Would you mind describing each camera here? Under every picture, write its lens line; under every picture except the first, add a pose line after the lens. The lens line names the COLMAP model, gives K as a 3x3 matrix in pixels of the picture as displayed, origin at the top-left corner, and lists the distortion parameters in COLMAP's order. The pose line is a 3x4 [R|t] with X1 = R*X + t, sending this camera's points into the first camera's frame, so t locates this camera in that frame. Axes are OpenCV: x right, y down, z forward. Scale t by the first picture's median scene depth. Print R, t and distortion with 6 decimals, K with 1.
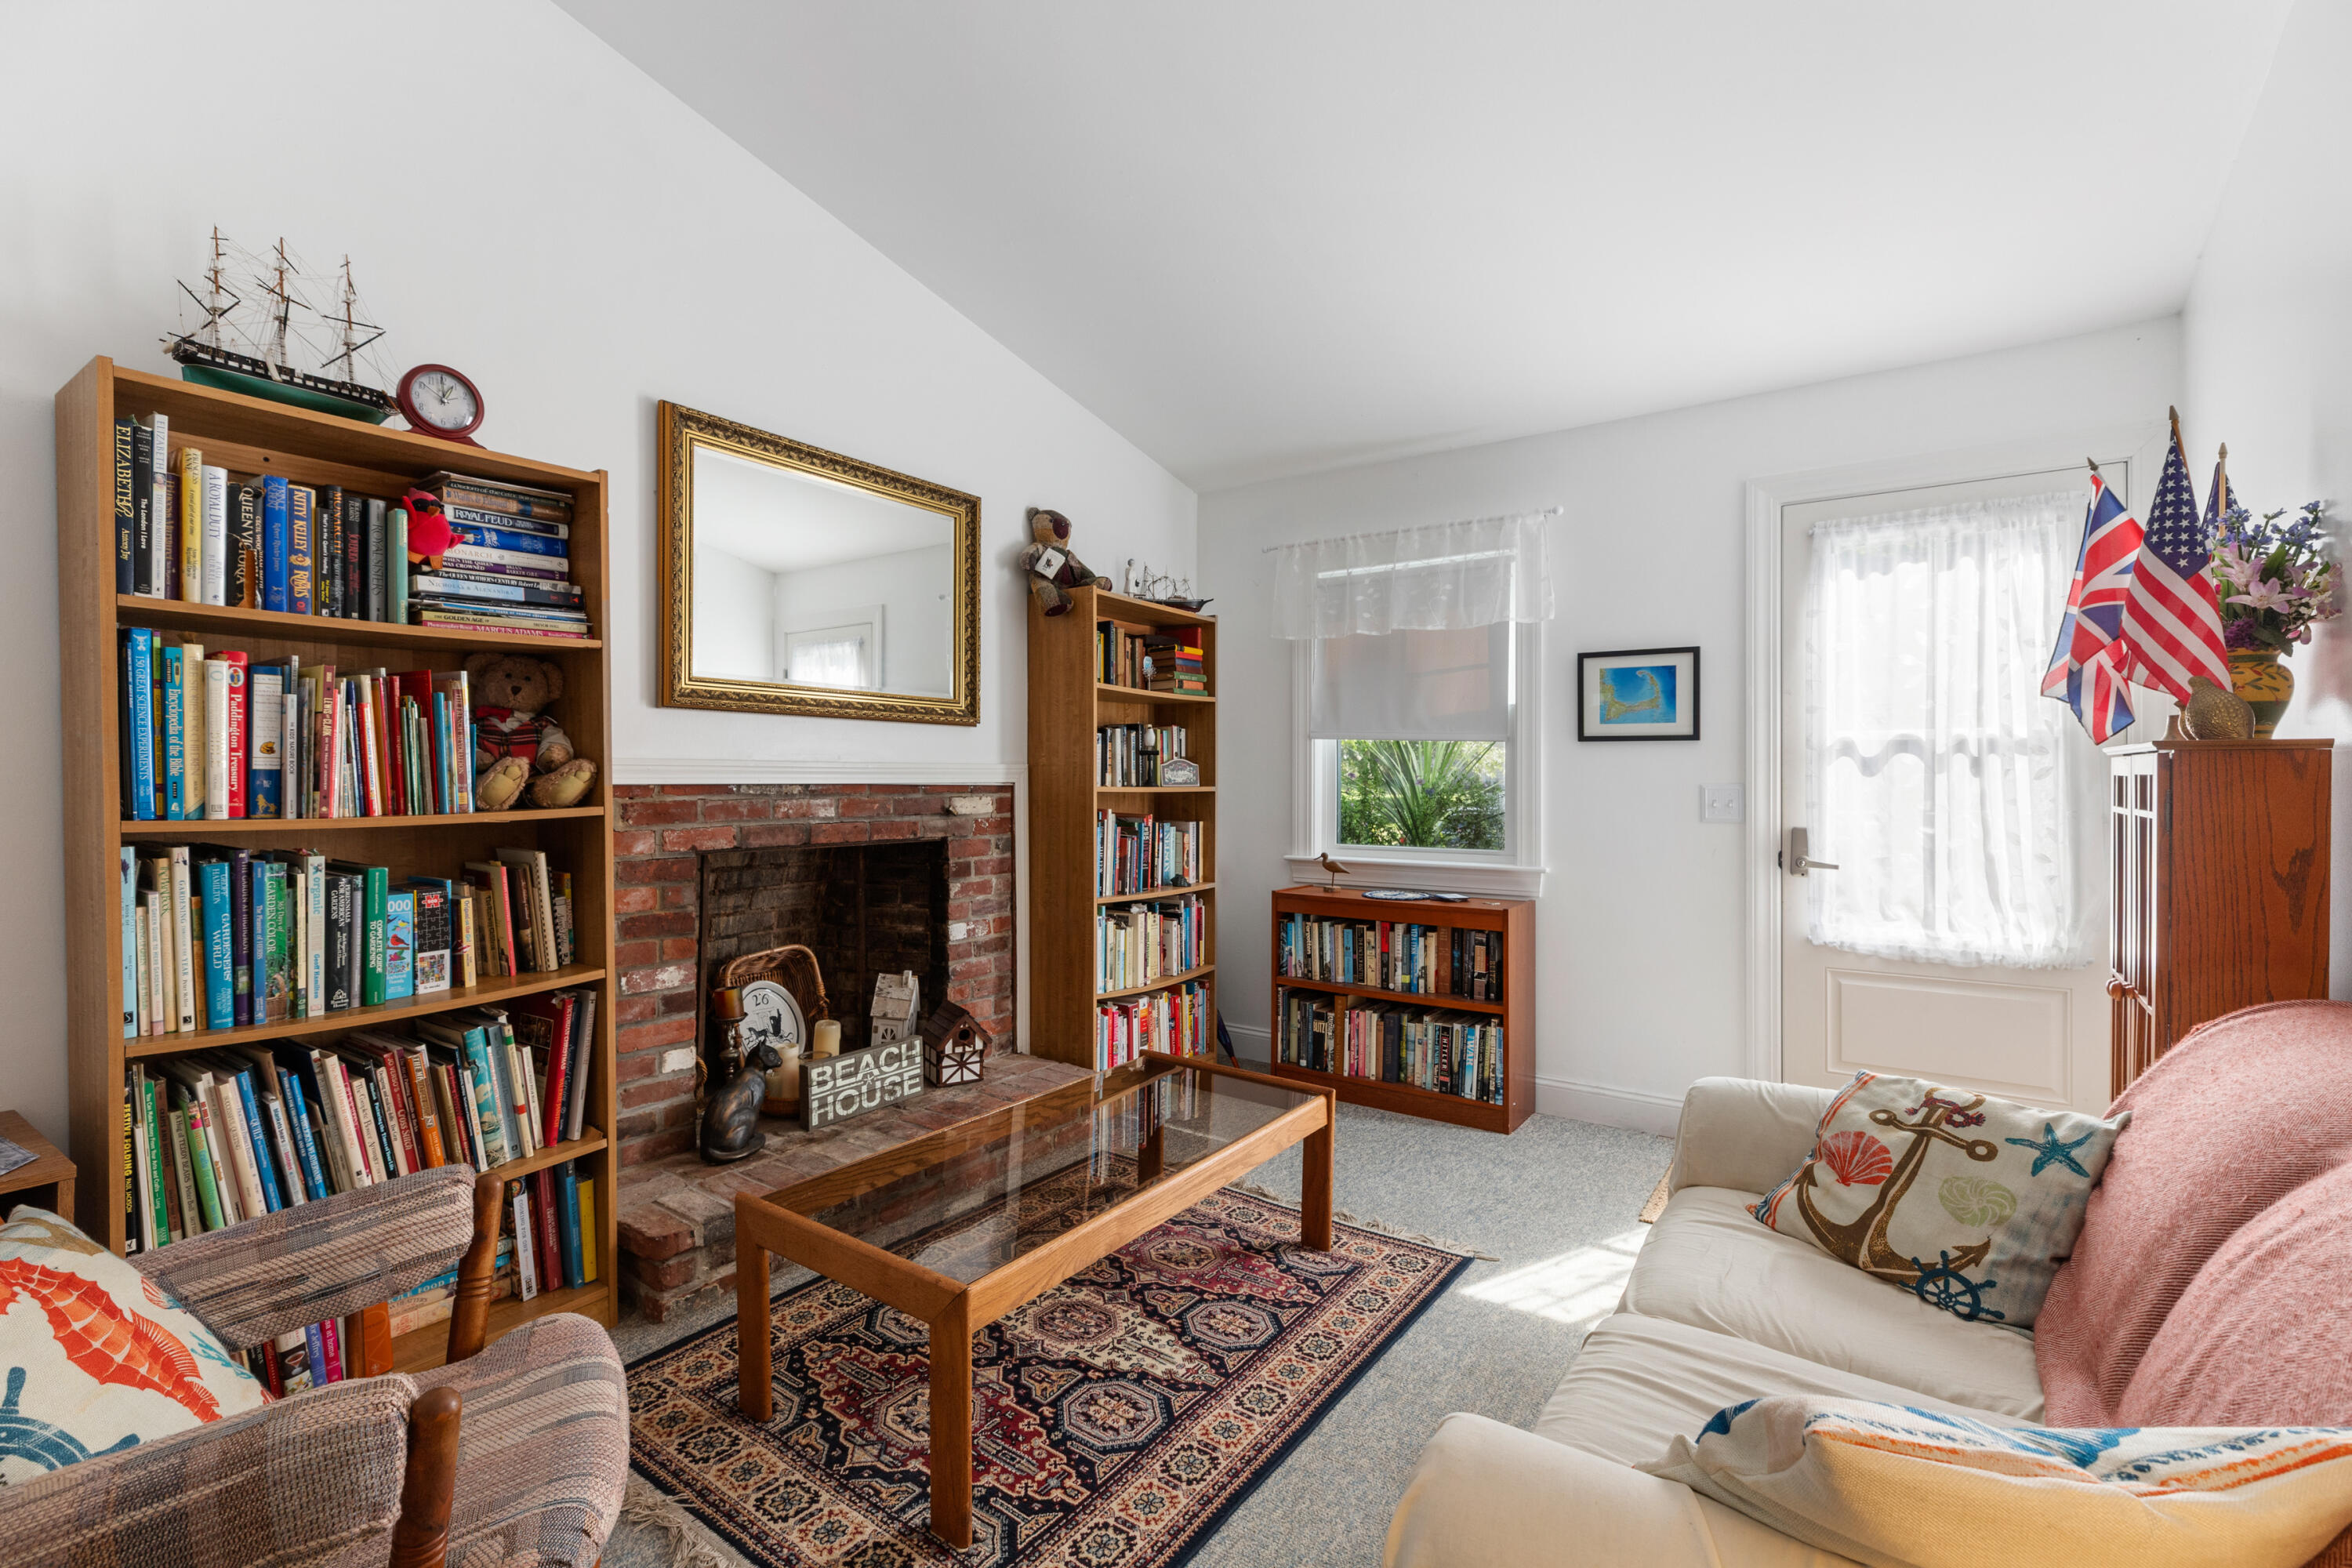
lens RADIAL K [[1048.1, 0, 1172.1], [0, 1048.1, 776.5], [0, 0, 1]] dist [0.004257, -0.000544]
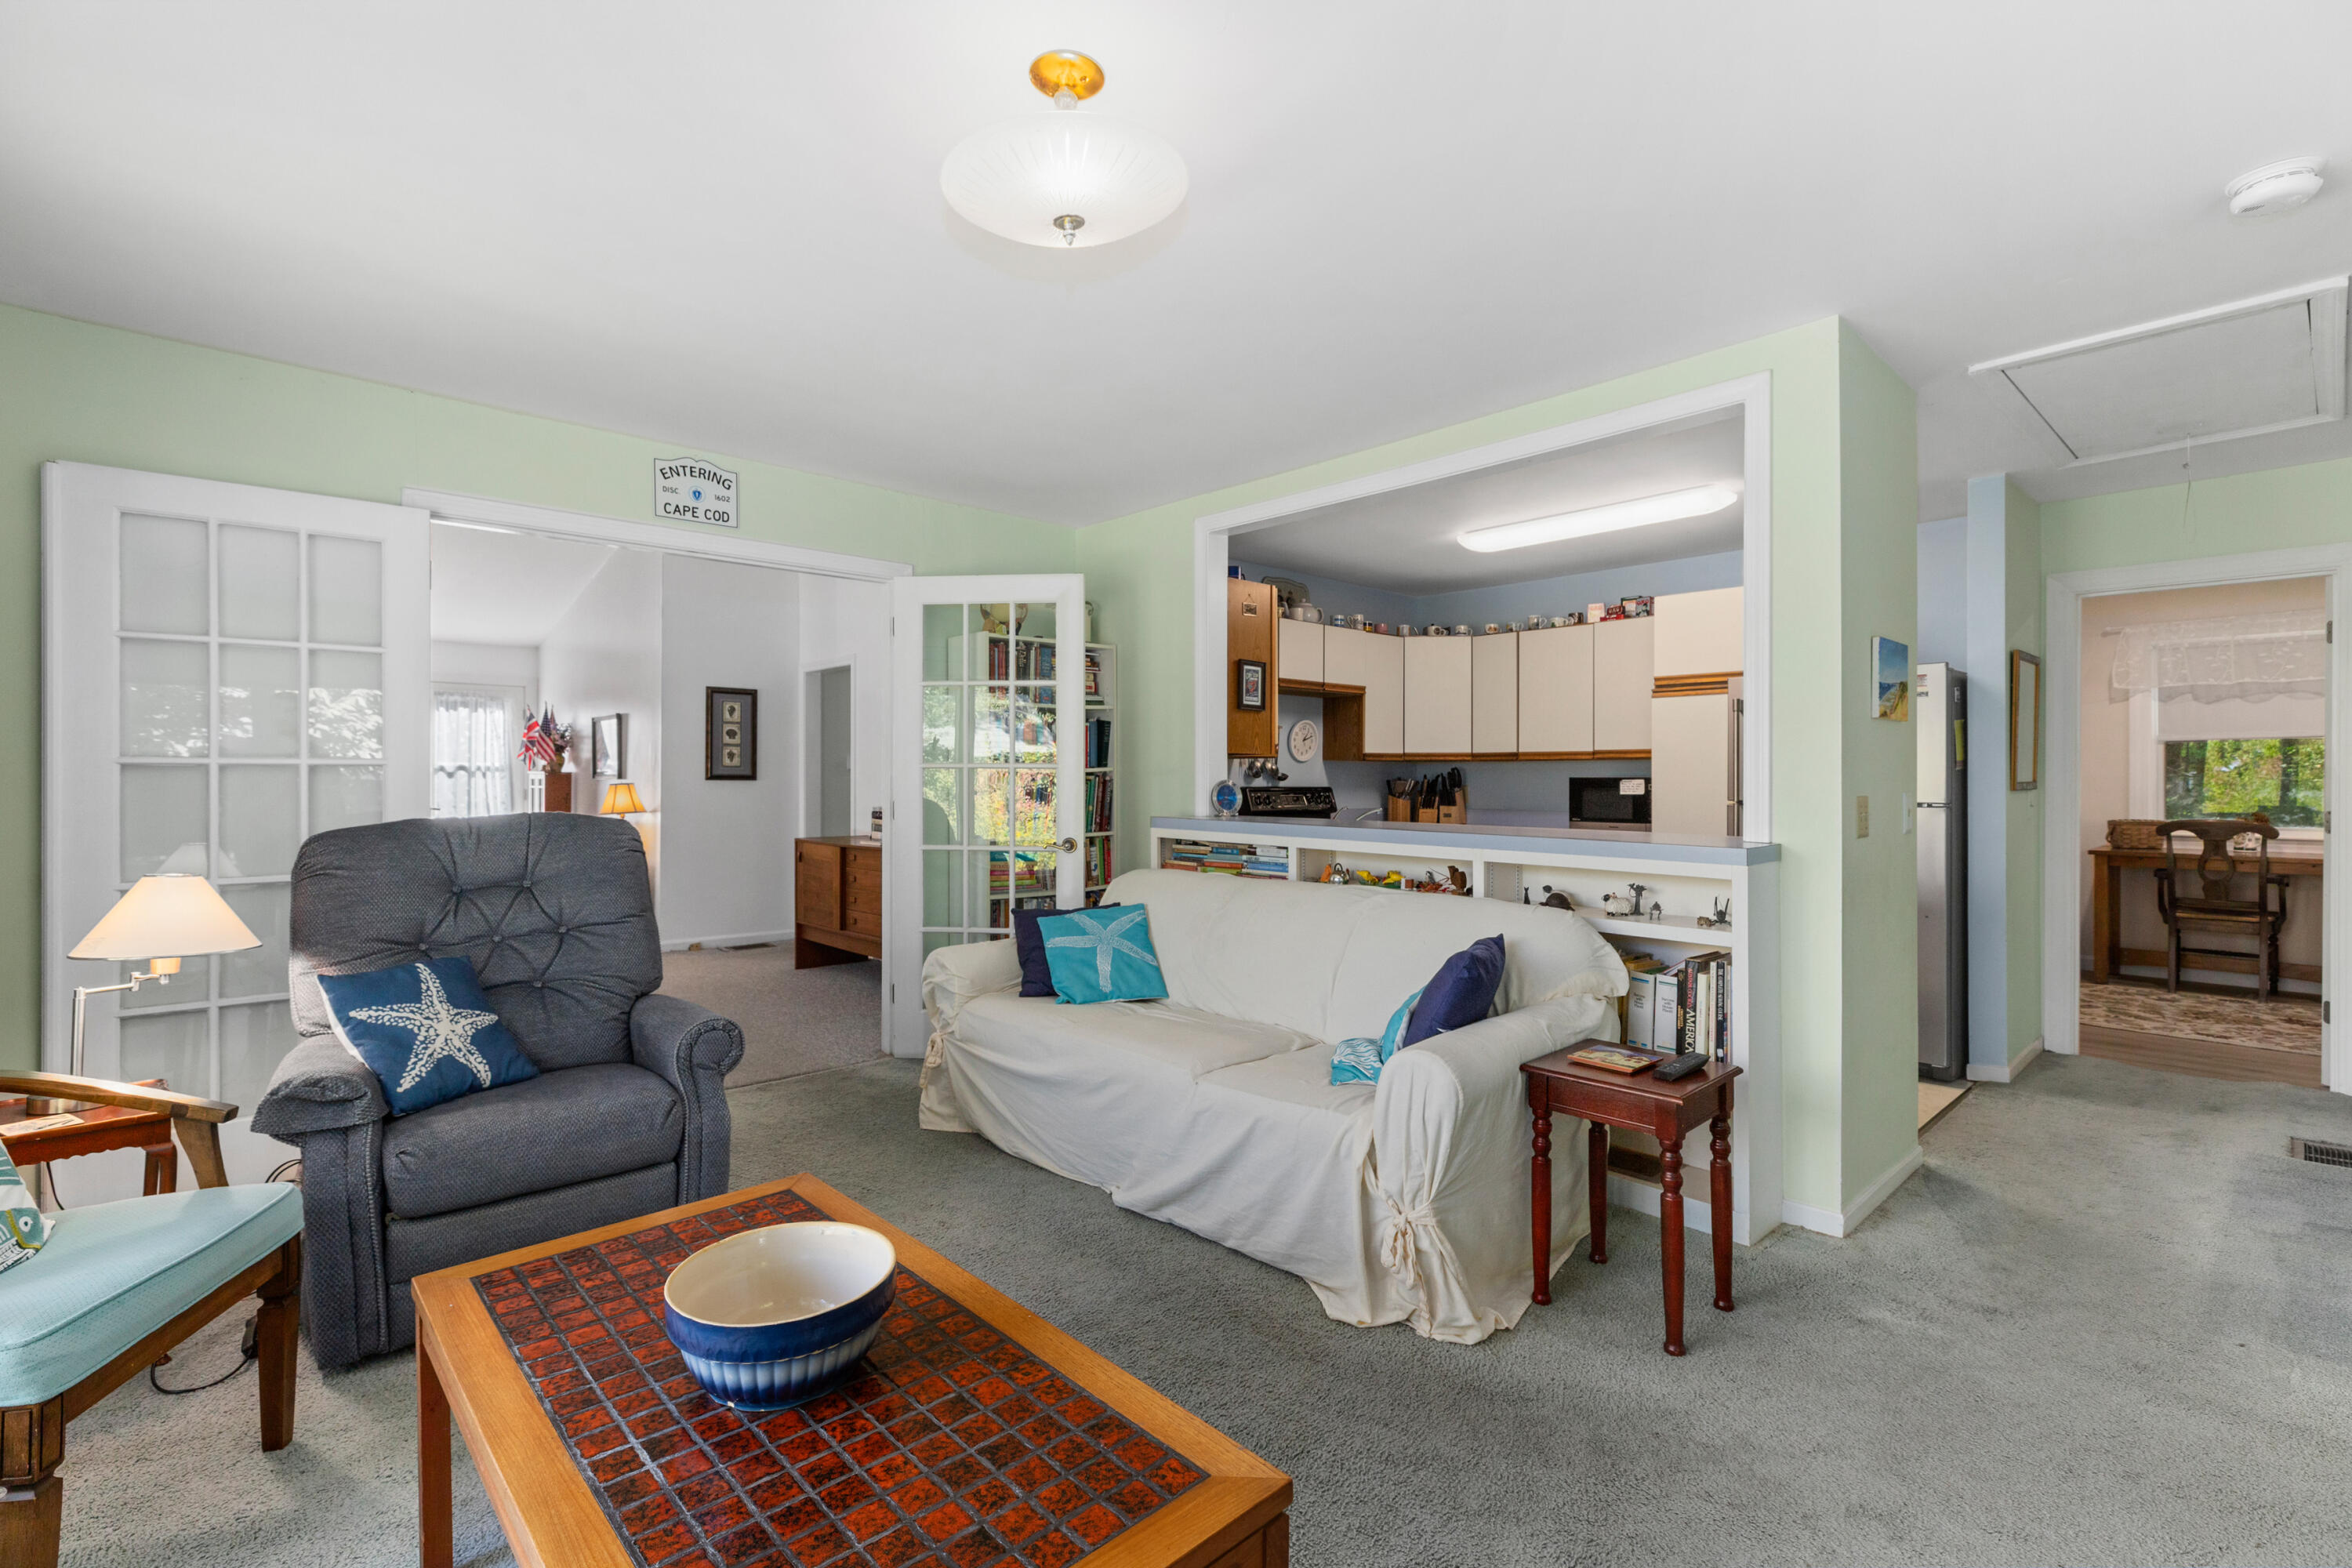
lens RADIAL K [[1048.1, 0, 1172.1], [0, 1048.1, 776.5], [0, 0, 1]] dist [0.004257, -0.000544]
pose [[0.213858, -0.001102, 0.976864, -1.532920], [0.001591, 0.999998, 0.000780, -0.003562], [-0.976863, 0.001387, 0.213860, -1.386468]]
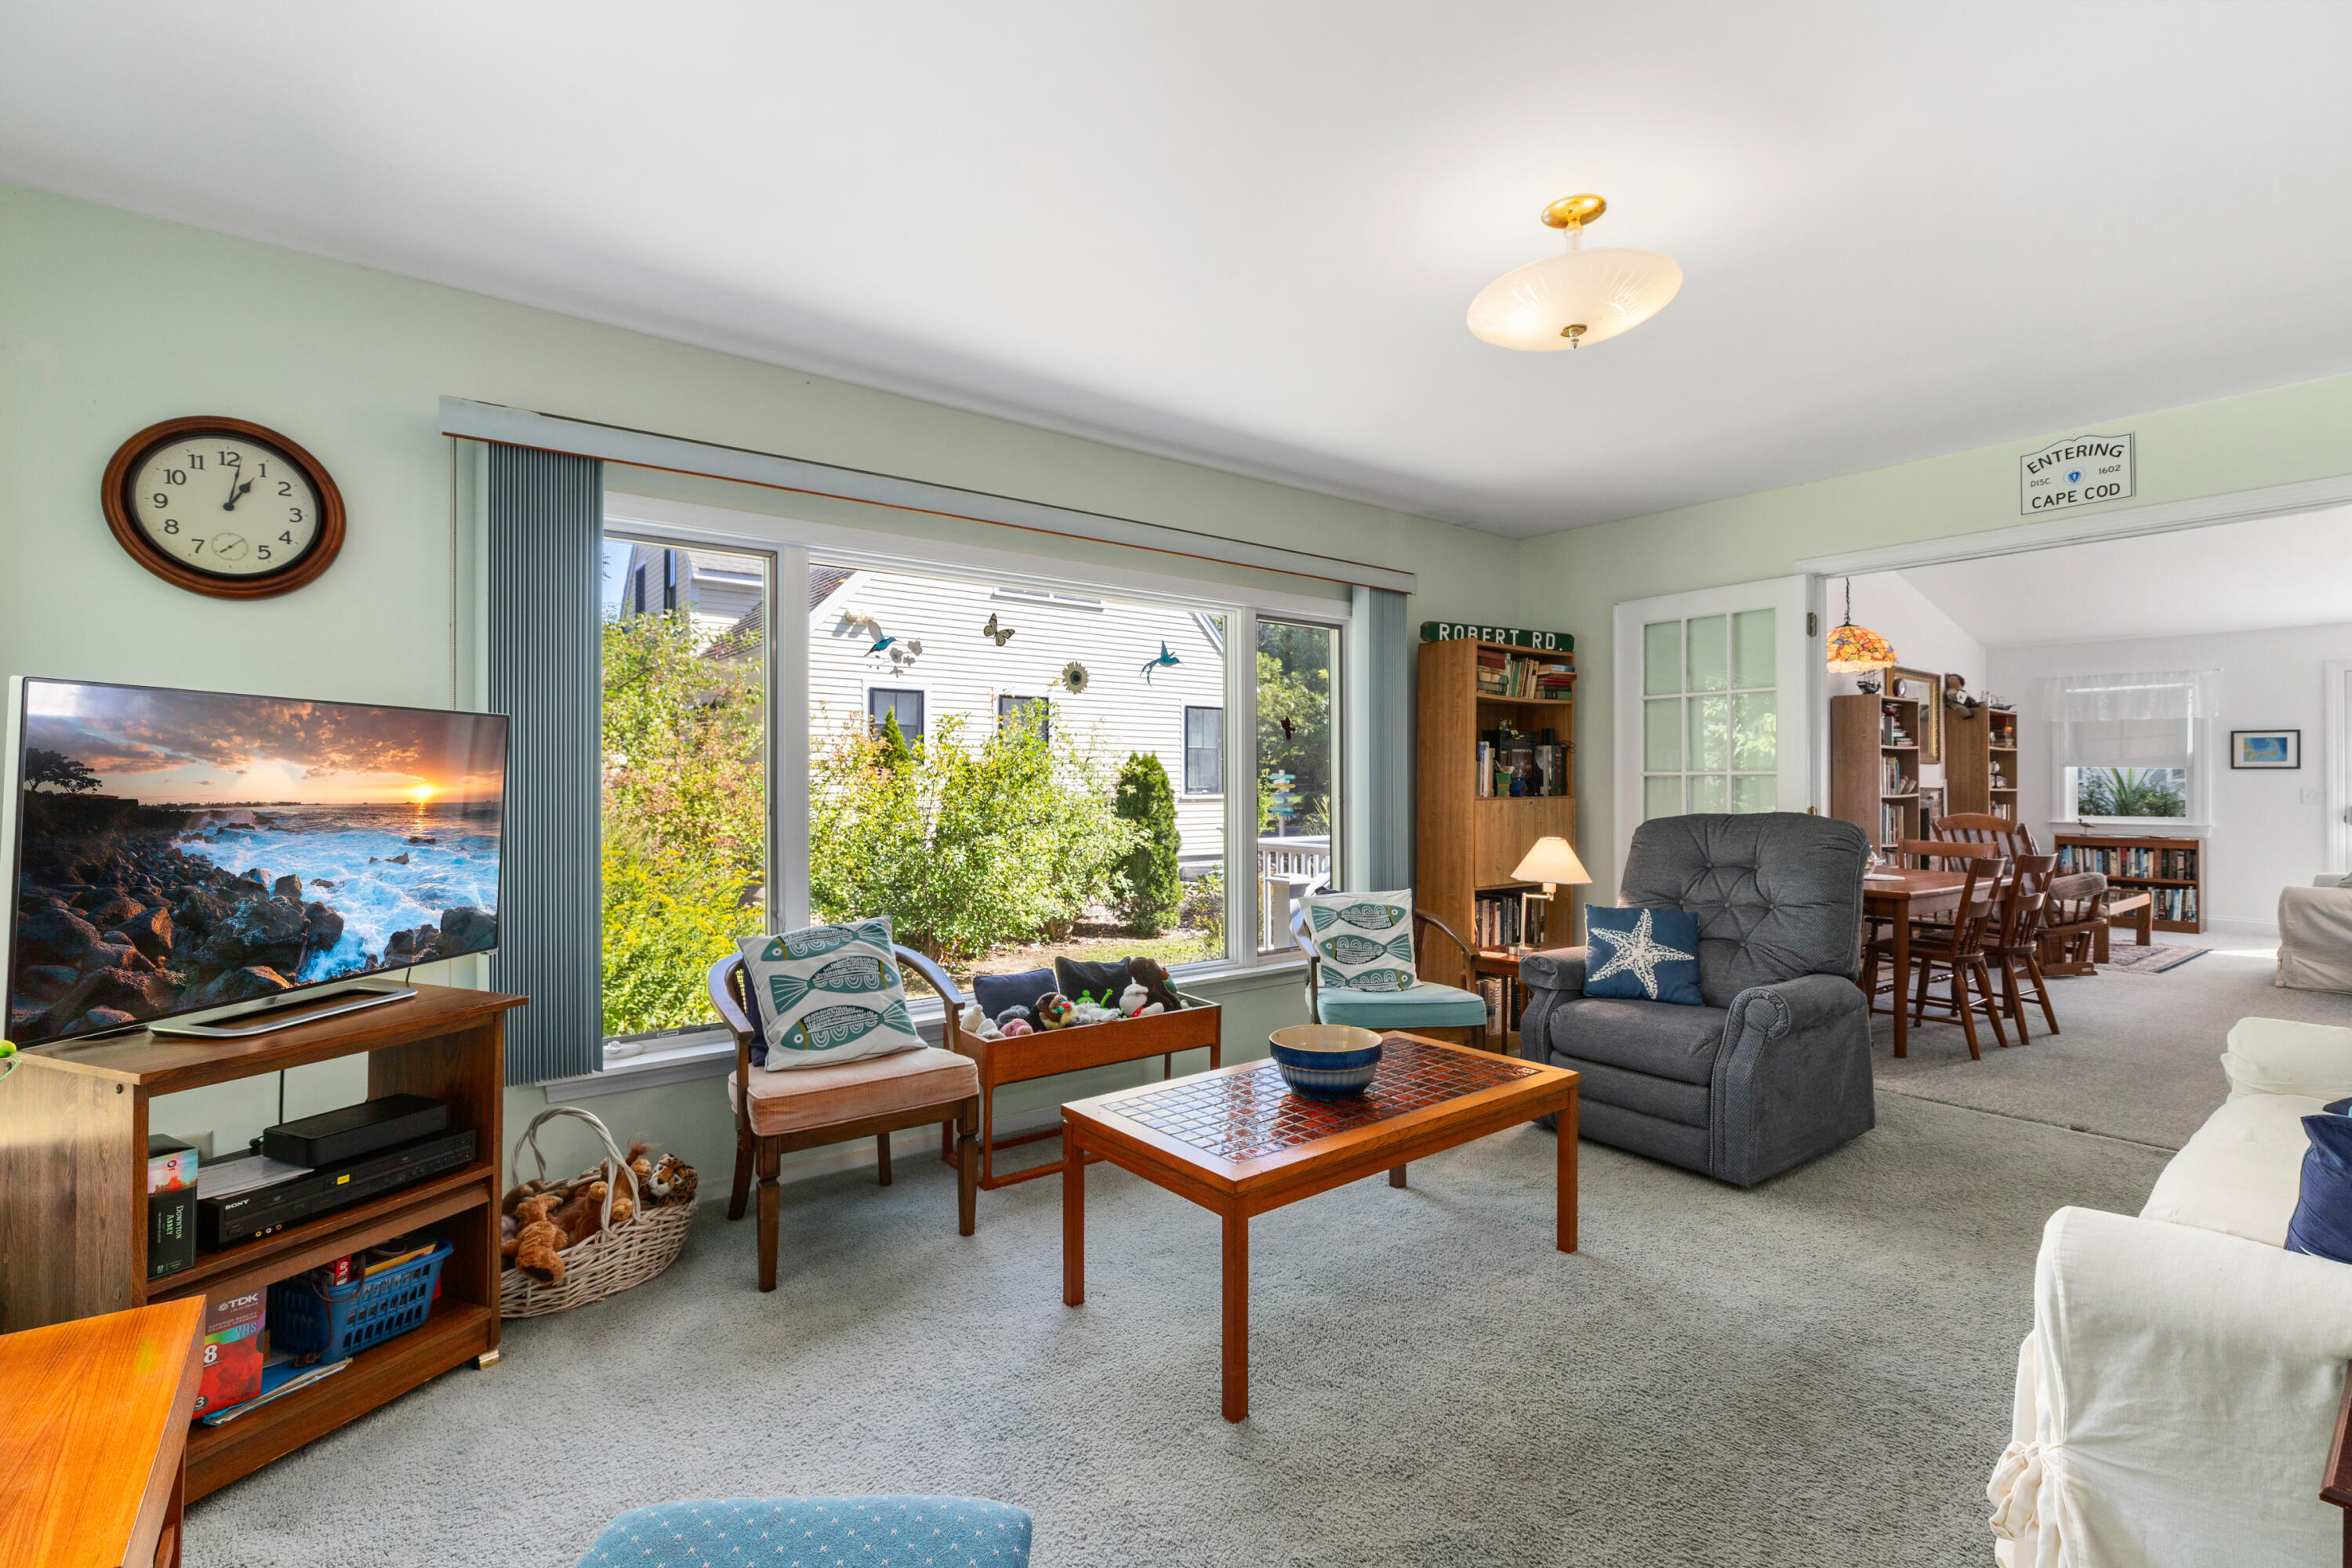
lens RADIAL K [[1069.7, 0, 1180.4], [0, 1069.7, 771.9], [0, 0, 1]] dist [0.006323, -0.000863]
pose [[0.959340, -0.004443, -0.282217, -1.127832], [0.001481, 0.999942, -0.010707, -0.004564], [0.282248, 0.009853, 0.959291, -1.864916]]
